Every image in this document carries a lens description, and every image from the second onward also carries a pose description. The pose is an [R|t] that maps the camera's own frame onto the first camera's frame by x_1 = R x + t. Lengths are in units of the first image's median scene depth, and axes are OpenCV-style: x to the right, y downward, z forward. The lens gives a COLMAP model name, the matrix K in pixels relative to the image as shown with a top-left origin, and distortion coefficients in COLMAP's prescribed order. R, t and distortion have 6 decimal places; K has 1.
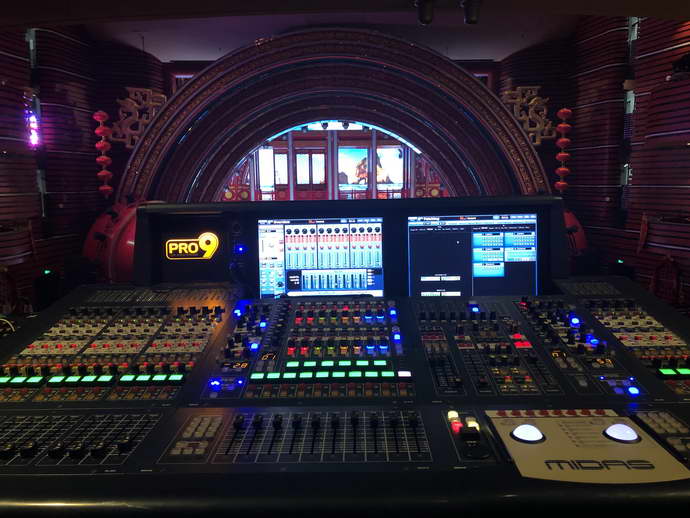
lens RADIAL K [[553.7, 0, 345.5], [0, 553.7, 266.0], [0, 0, 1]] dist [0.016588, -0.012562]
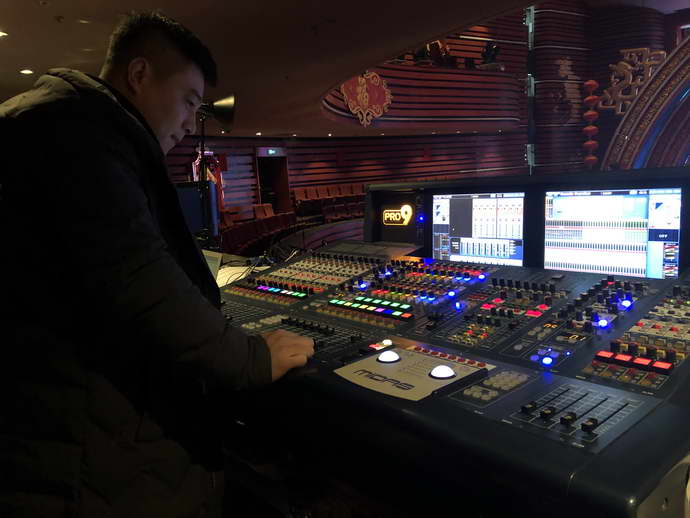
lens RADIAL K [[576.1, 0, 344.5], [0, 576.1, 253.8], [0, 0, 1]] dist [-0.002879, -0.013236]
pose [[0.654214, 0.075159, -0.752566, 0.409454], [-0.053958, 0.997153, 0.052680, -0.005592], [0.754382, 0.006143, 0.656407, -0.000507]]
